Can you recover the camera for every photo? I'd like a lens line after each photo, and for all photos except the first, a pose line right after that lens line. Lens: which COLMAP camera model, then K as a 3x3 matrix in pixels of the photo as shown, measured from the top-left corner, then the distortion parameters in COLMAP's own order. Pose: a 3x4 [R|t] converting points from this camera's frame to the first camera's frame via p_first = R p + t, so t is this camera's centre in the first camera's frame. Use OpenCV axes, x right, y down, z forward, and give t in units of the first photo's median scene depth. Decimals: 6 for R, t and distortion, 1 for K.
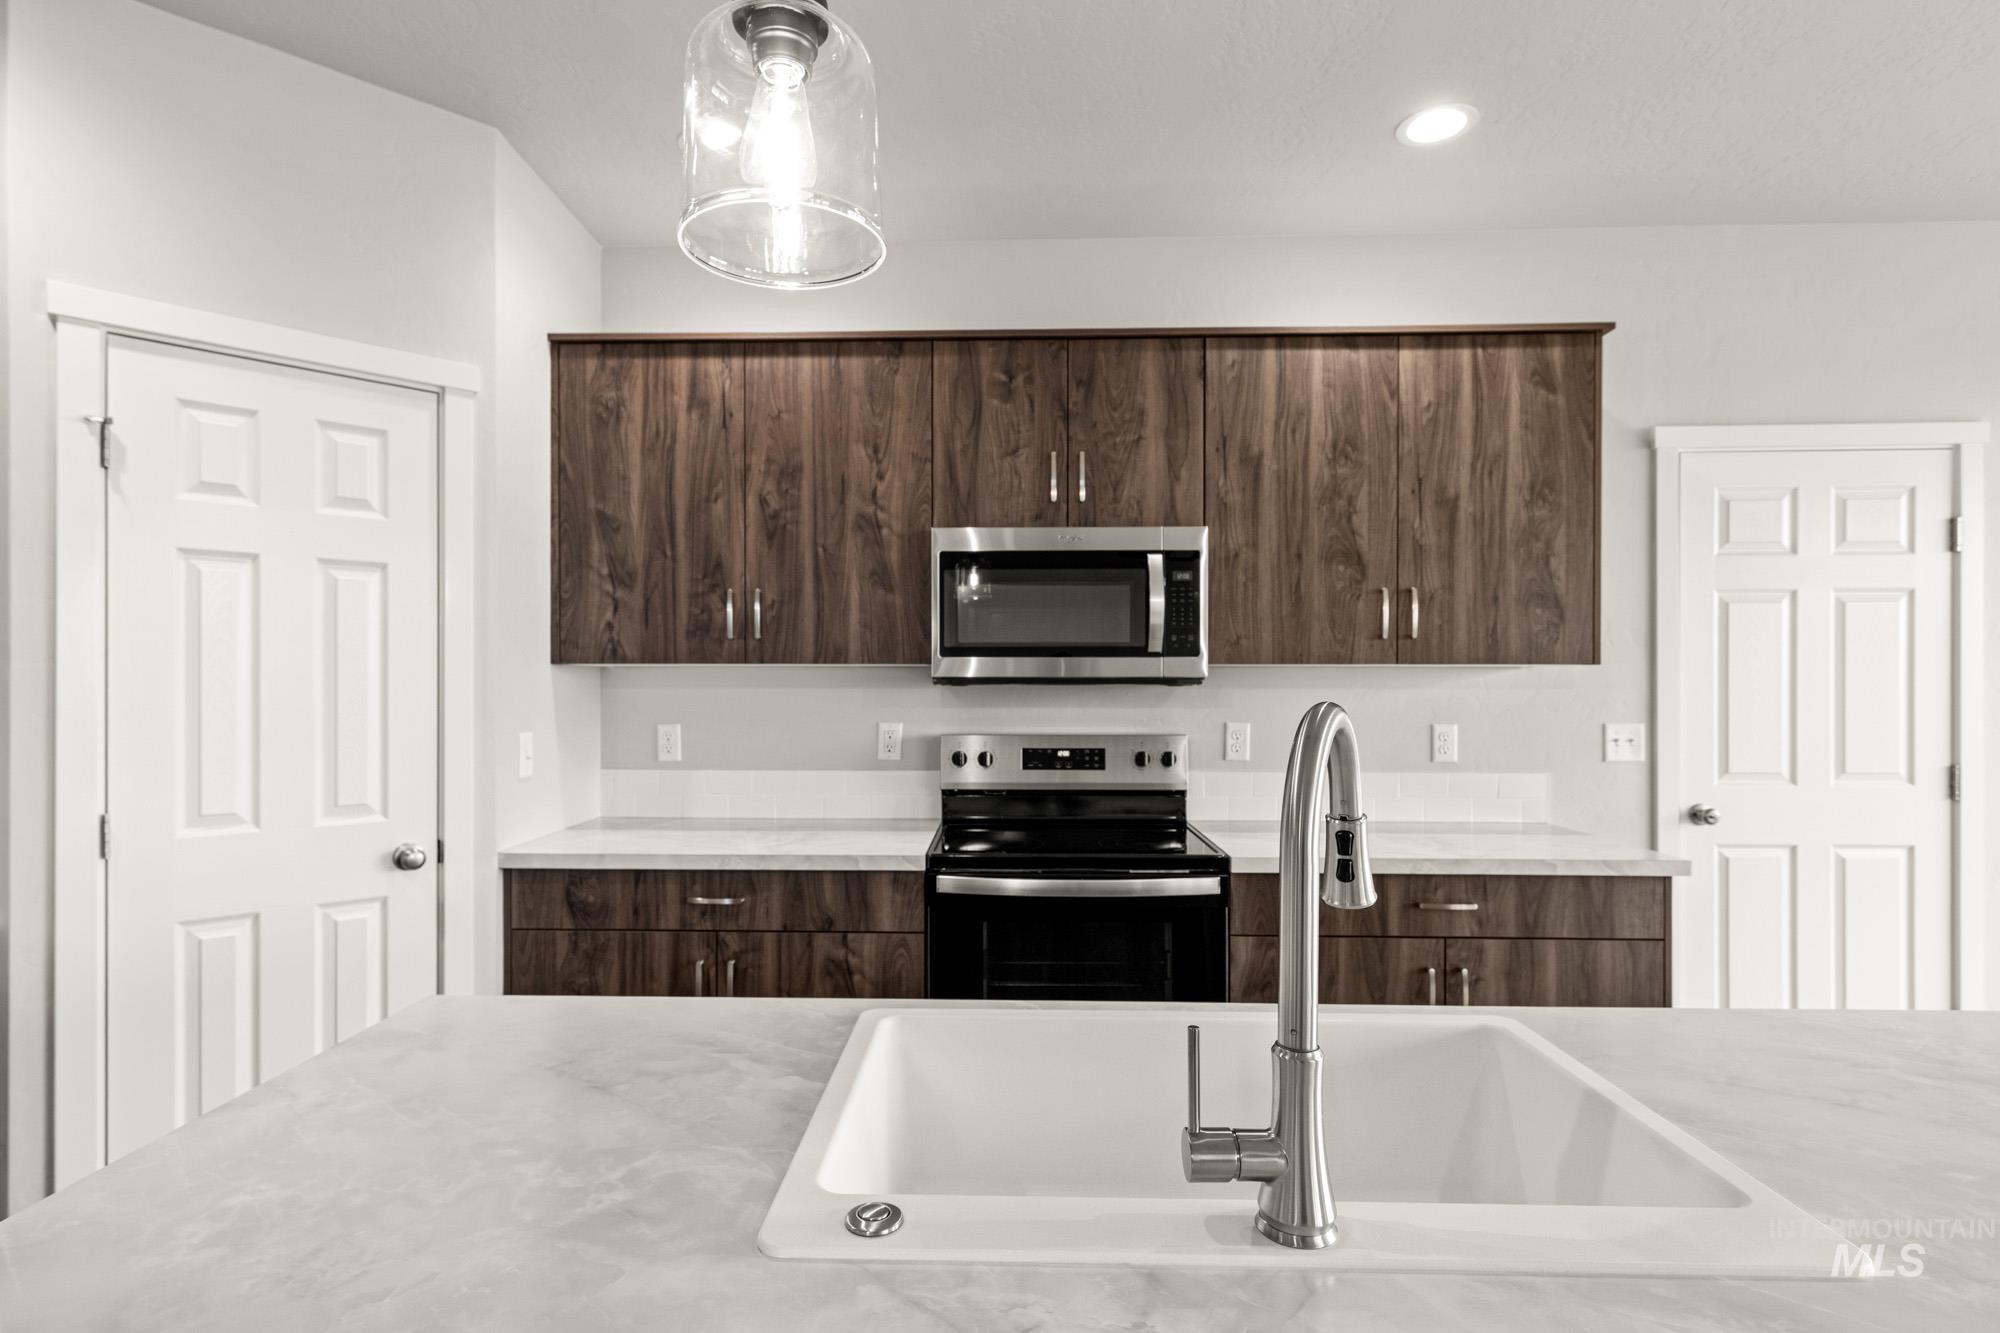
lens RADIAL K [[992.9, 0, 977.9], [0, 992.9, 689.5], [0, 0, 1]] dist [0.003842, -0.001253]
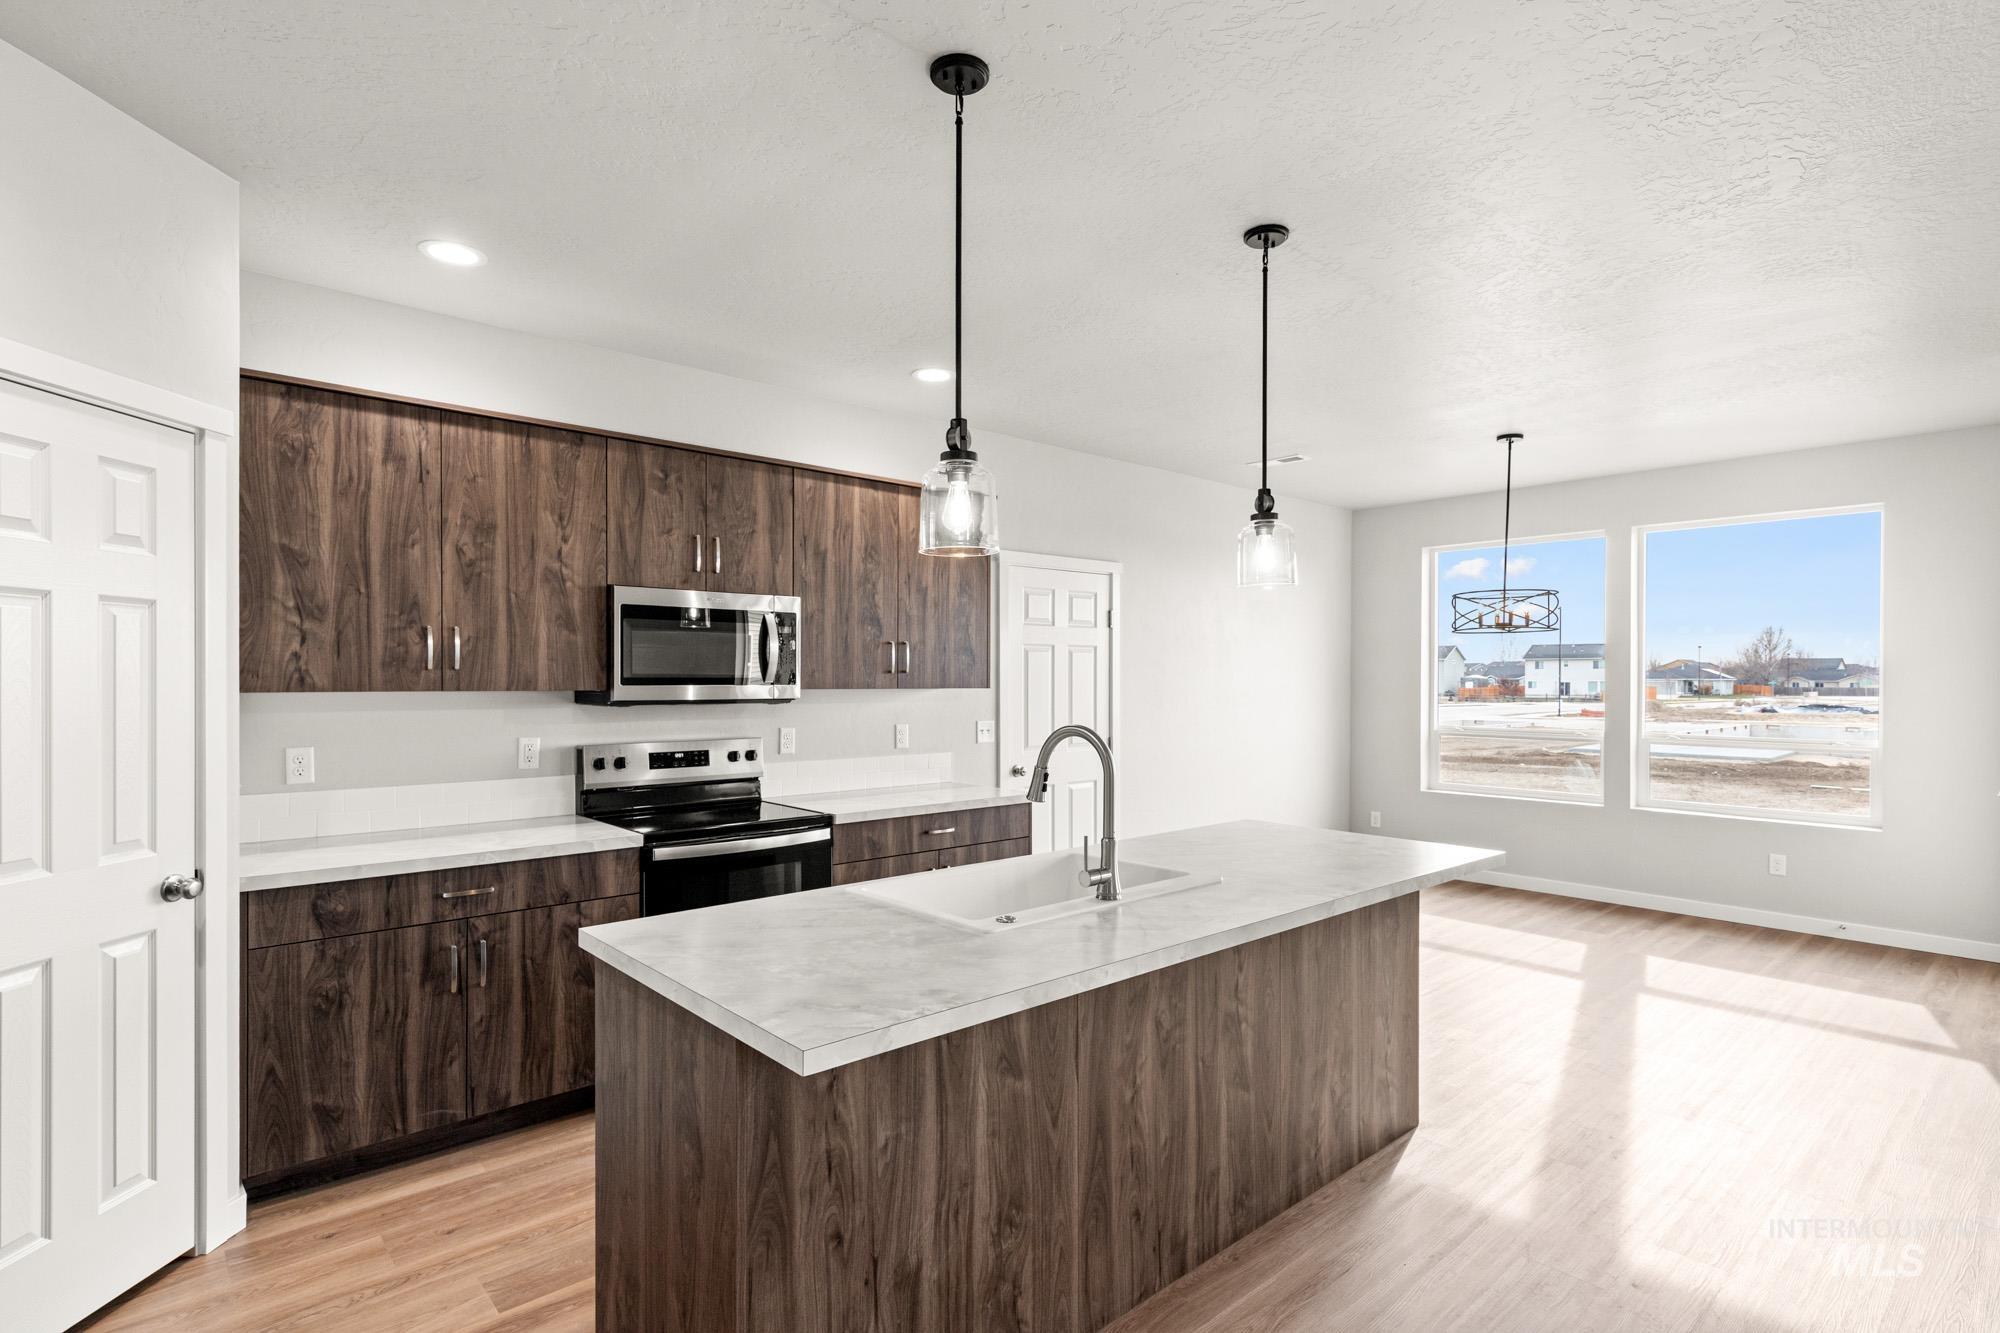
lens RADIAL K [[992.9, 0, 993.5], [0, 992.9, 686.8], [0, 0, 1]] dist [0.003842, -0.001253]
pose [[0.724180, -0.004870, 0.689594, -0.571312], [0.002381, 0.999987, 0.004562, -0.034962], [-0.689607, -0.001662, 0.724182, -0.272444]]
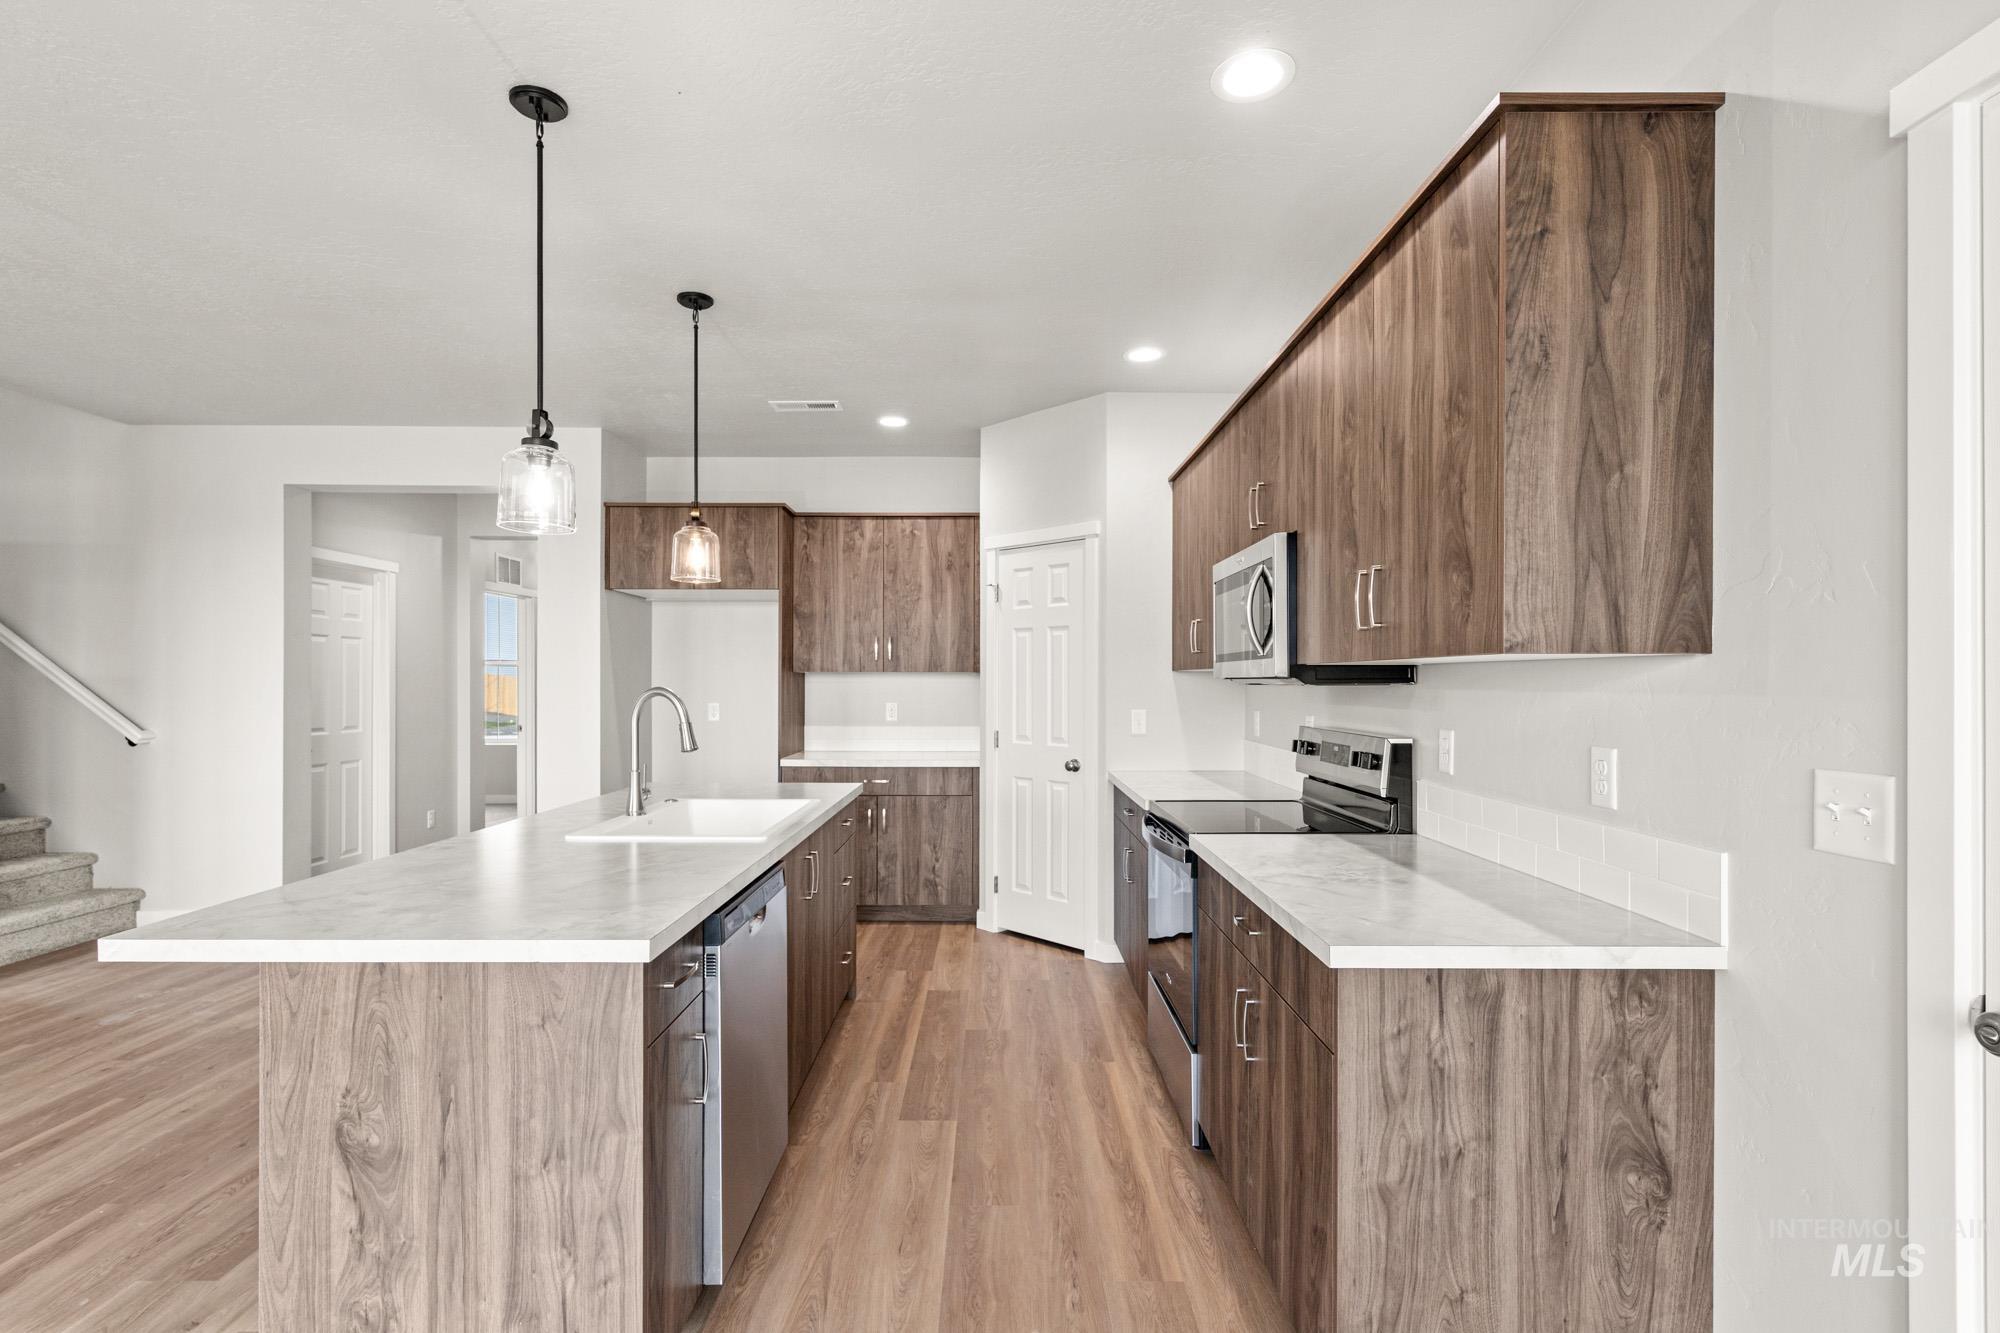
lens RADIAL K [[928.4, 0, 994.2], [0, 928.4, 683.3], [0, 0, 1]] dist [0.005004, -0.001785]
pose [[0.041723, 0.001624, -0.999128, 1.166481], [-0.005637, 0.999983, 0.001390, -0.004952], [0.999113, 0.005574, 0.041731, 0.648660]]
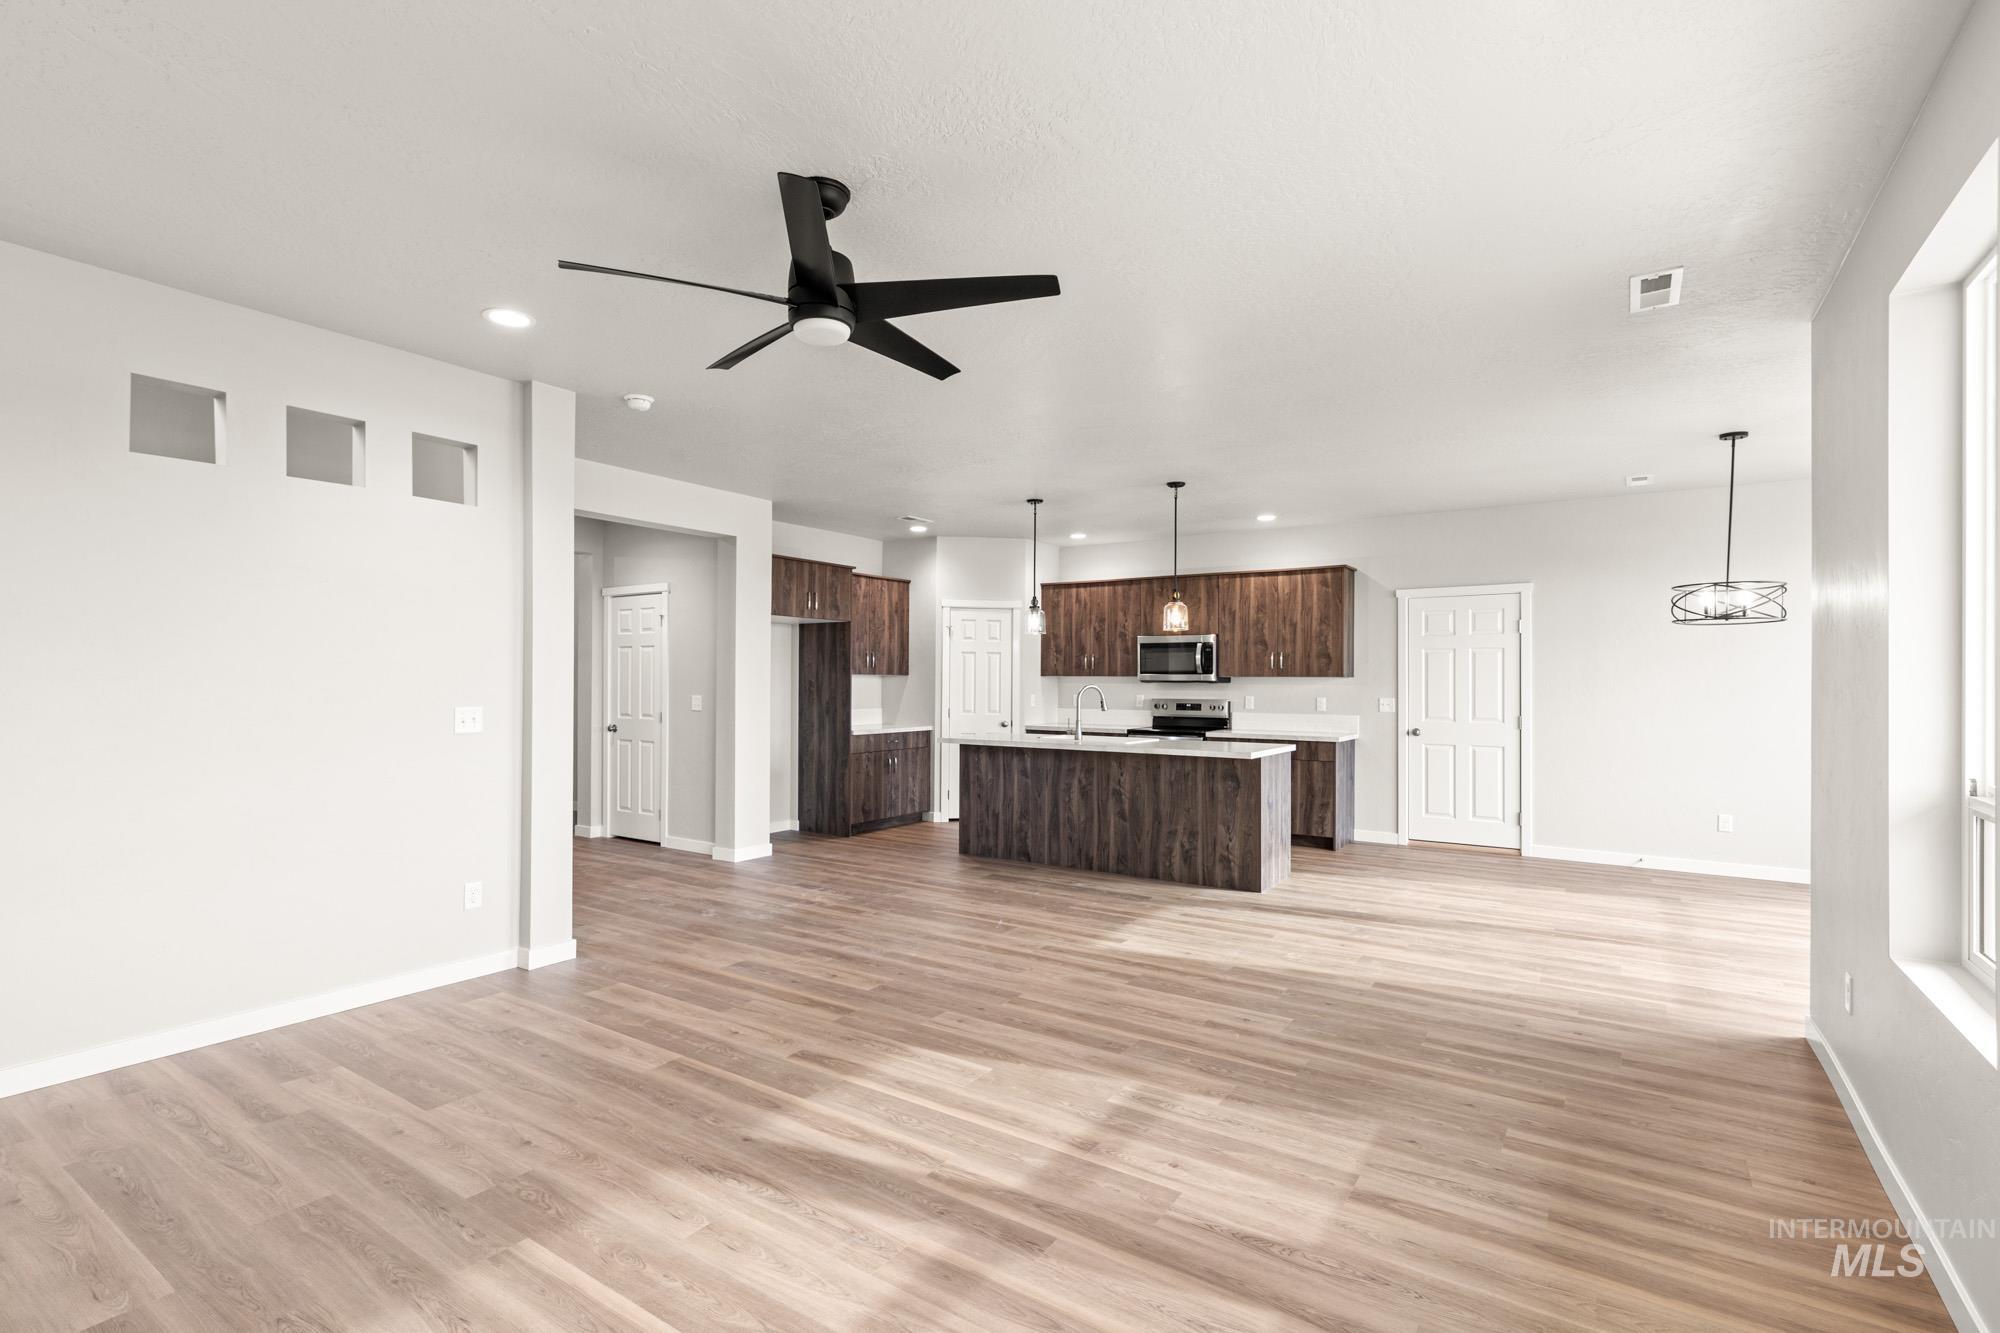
lens RADIAL K [[928.4, 0, 988.4], [0, 928.4, 678.1], [0, 0, 1]] dist [0.005004, -0.001785]
pose [[0.846328, 0.003099, -0.532654, 1.195283], [-0.007817, 0.999948, -0.006602, 0.005187], [0.532605, 0.009751, 0.846308, -1.932991]]
